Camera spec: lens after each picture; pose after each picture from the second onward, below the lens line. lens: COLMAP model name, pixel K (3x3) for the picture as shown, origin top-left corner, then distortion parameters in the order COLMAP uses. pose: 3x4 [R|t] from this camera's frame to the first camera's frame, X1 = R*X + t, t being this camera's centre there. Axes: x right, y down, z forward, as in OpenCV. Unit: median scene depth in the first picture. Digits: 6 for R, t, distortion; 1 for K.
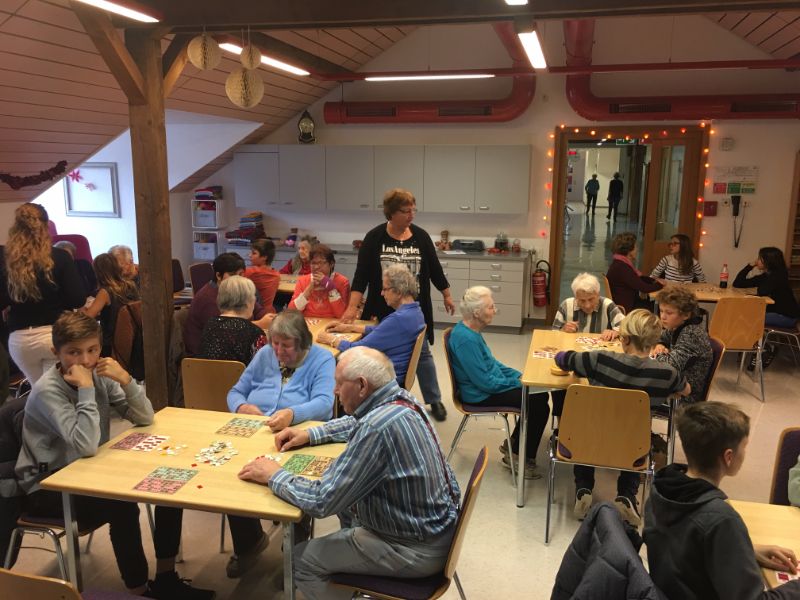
lens RADIAL K [[658.6, 0, 389.9], [0, 658.6, 291.1], [0, 0, 1]] dist [0.053564, -0.052335]
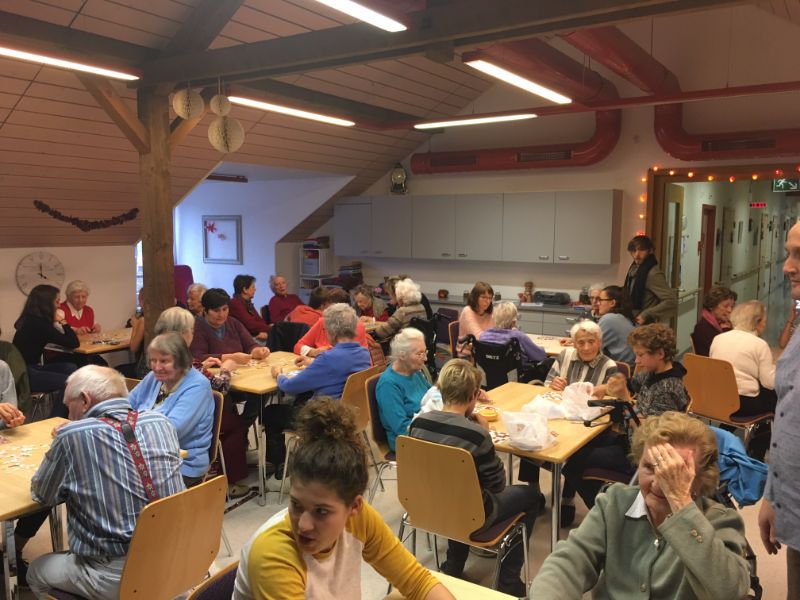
lens RADIAL K [[658.6, 0, 397.3], [0, 658.6, 299.7], [0, 0, 1]] dist [0.053564, -0.052335]
pose [[0.948311, 0.031535, -0.315773, 0.217854], [-0.055960, 0.996075, -0.068581, 0.009605], [0.312371, 0.082707, 0.946353, 0.053842]]
